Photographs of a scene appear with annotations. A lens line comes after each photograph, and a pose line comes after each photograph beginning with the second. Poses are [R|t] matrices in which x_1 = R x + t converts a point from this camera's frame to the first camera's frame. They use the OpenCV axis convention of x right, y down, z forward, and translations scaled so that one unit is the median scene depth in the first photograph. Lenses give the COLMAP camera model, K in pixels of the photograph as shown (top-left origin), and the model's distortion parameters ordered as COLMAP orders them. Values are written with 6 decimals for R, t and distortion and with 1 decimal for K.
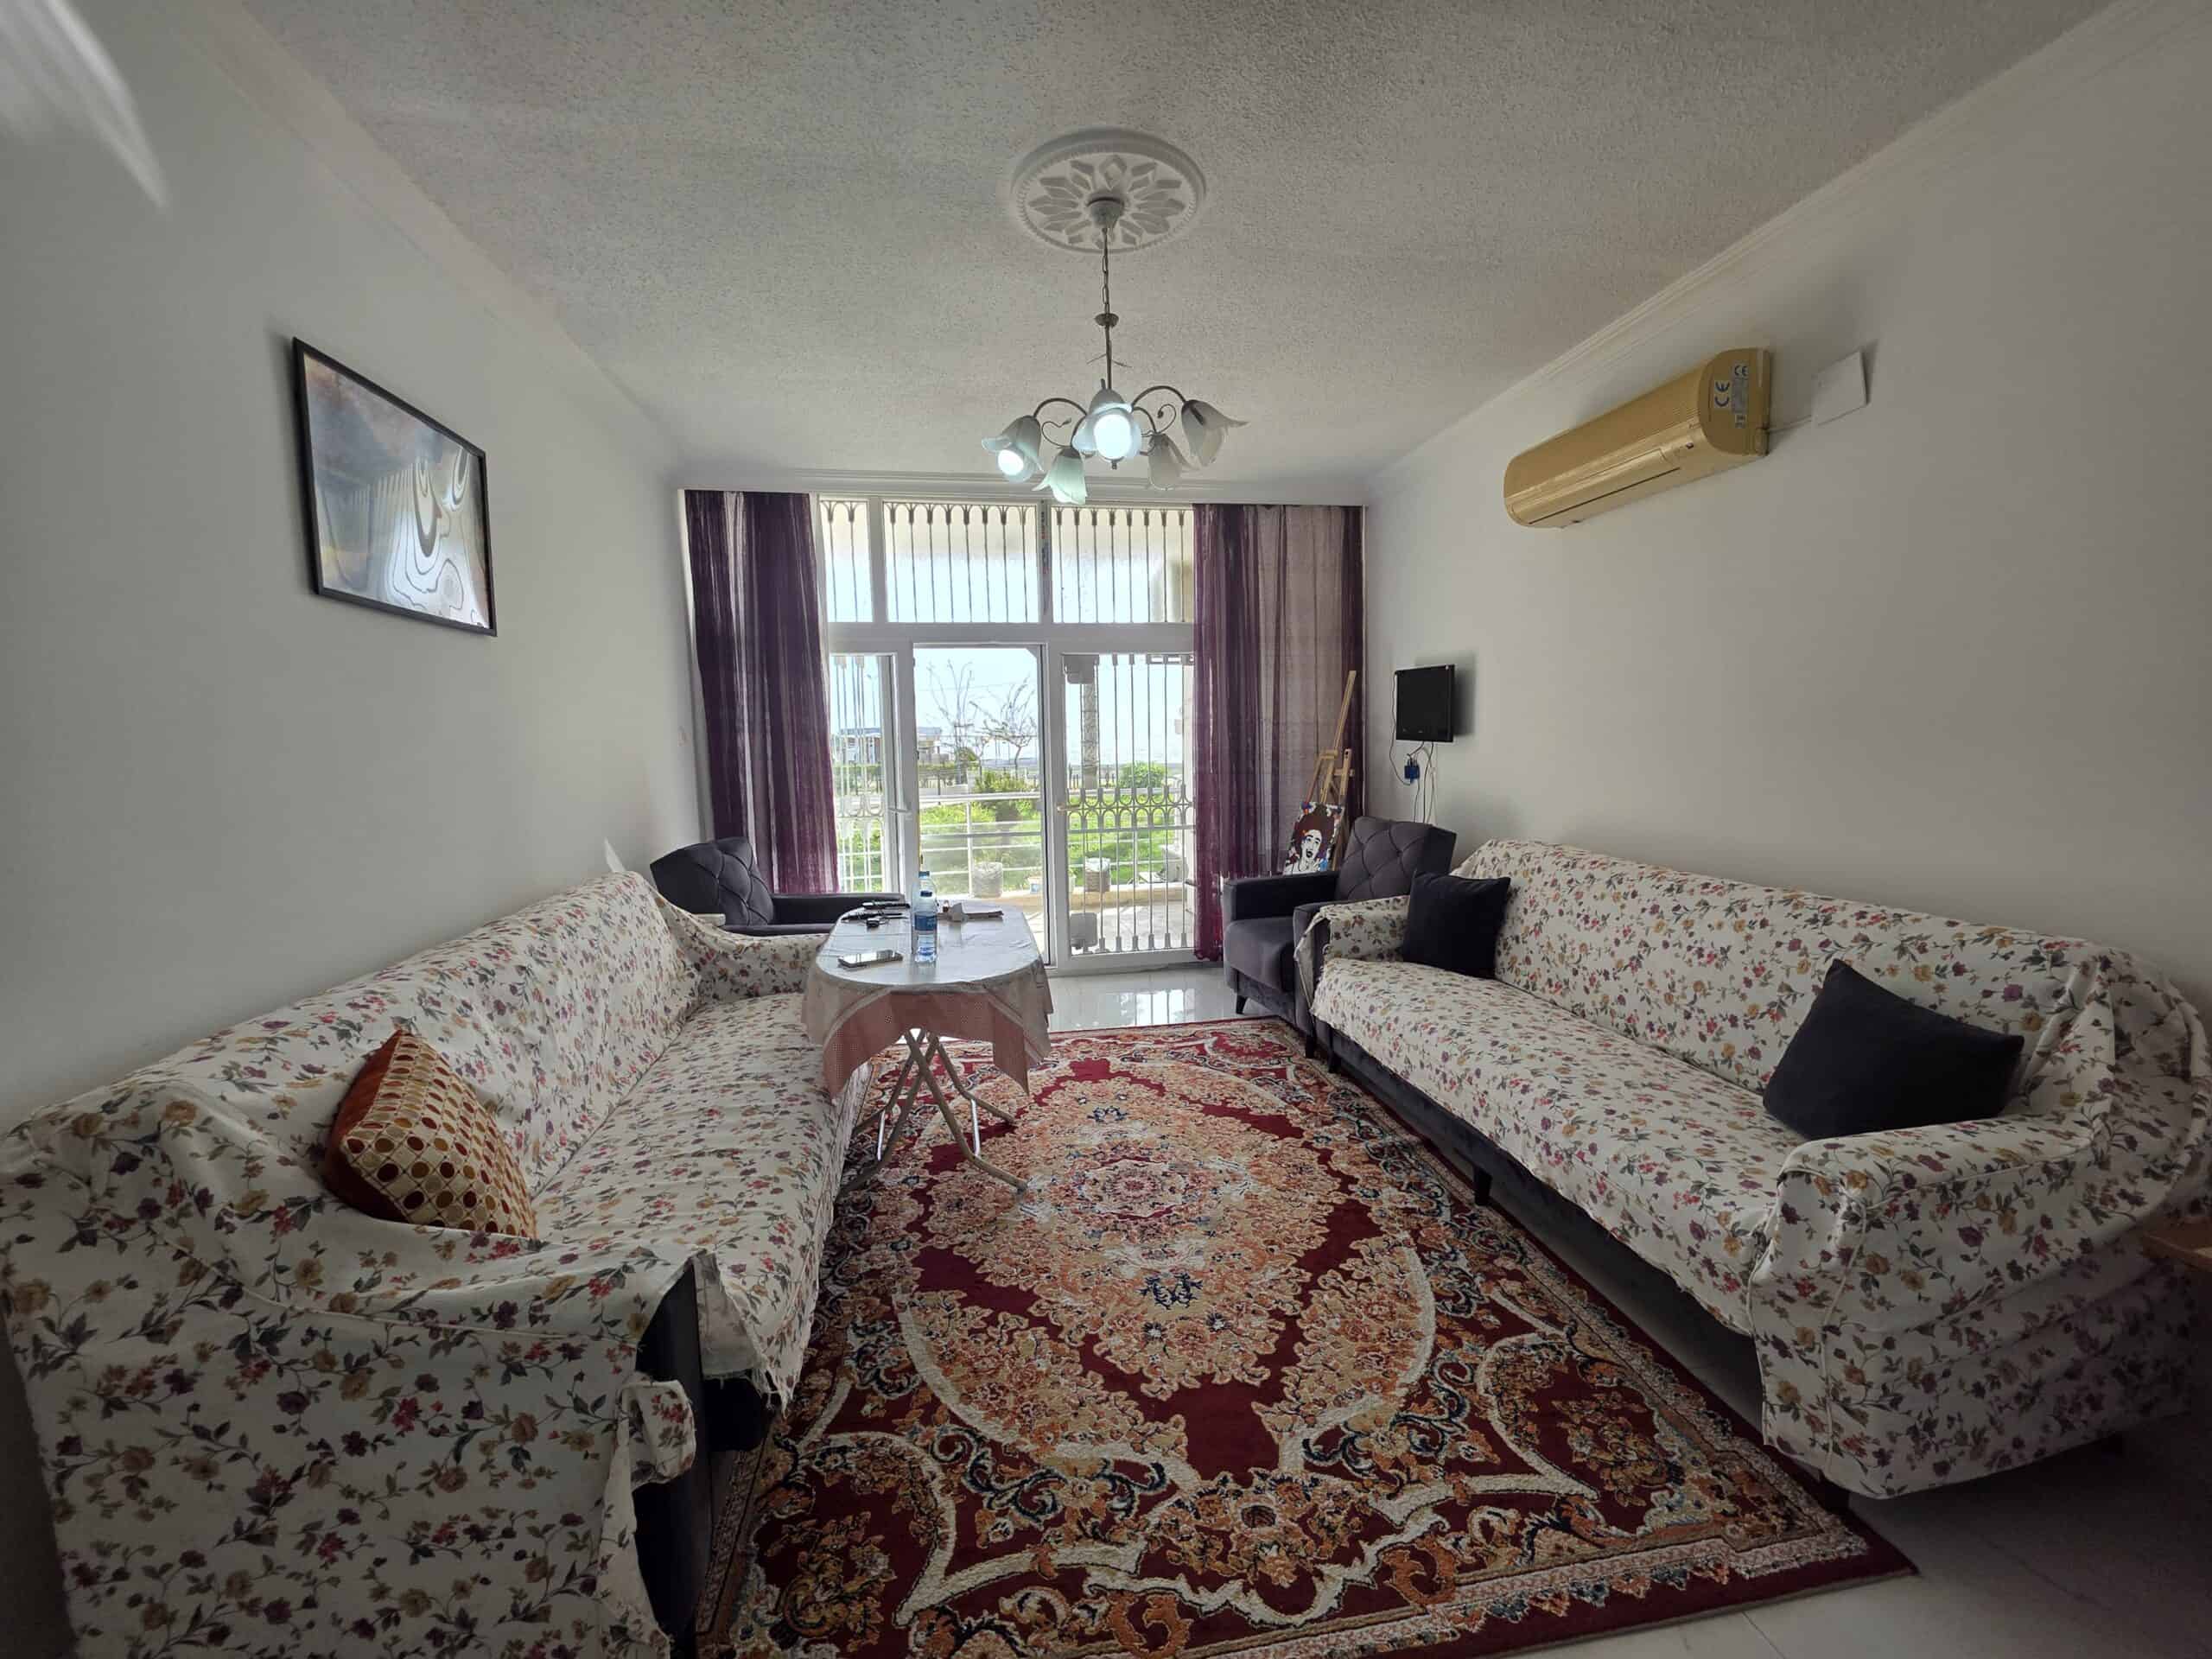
lens RADIAL K [[885.0, 0, 1105.9], [0, 885.0, 817.7], [0, 0, 1]] dist [-0.000279, 0.000061]
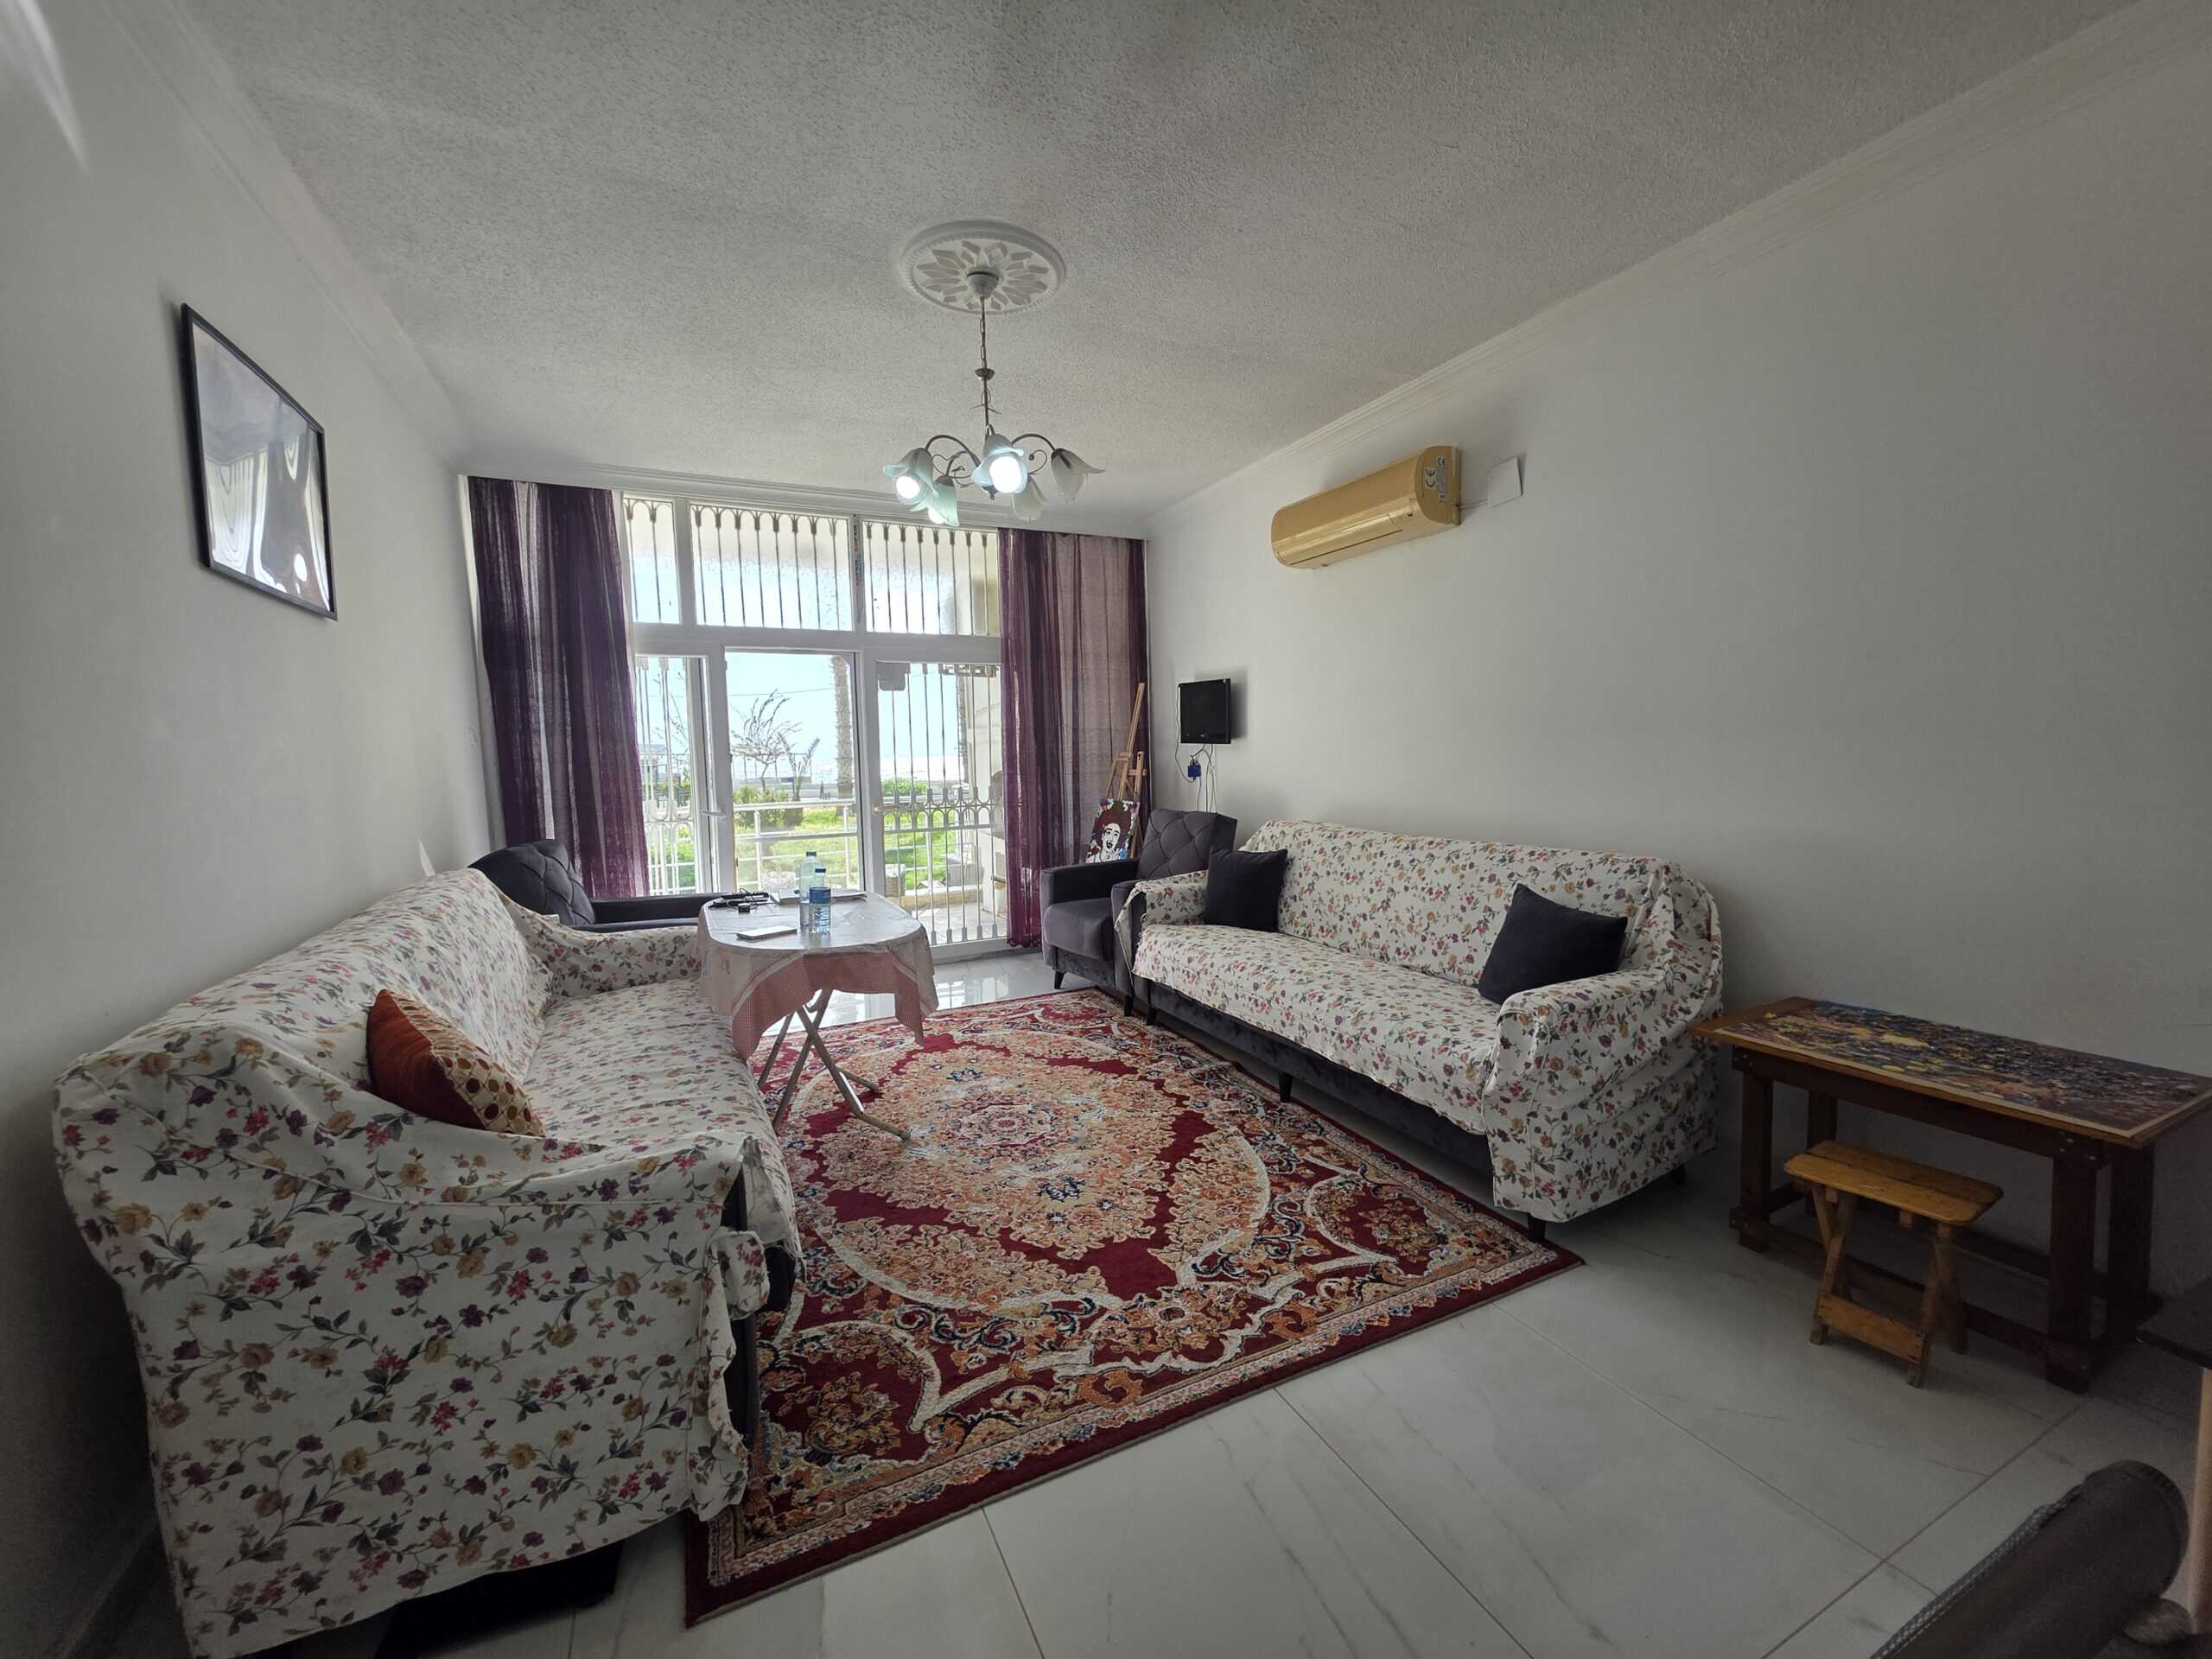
lens RADIAL K [[885.0, 0, 1101.5], [0, 885.0, 821.7], [0, 0, 1]] dist [-0.000279, 0.000061]
pose [[0.961172, -0.021867, 0.275083, -0.220612], [0.026552, 0.999559, -0.013317, 0.065155], [-0.274670, 0.020104, 0.961328, -0.195368]]
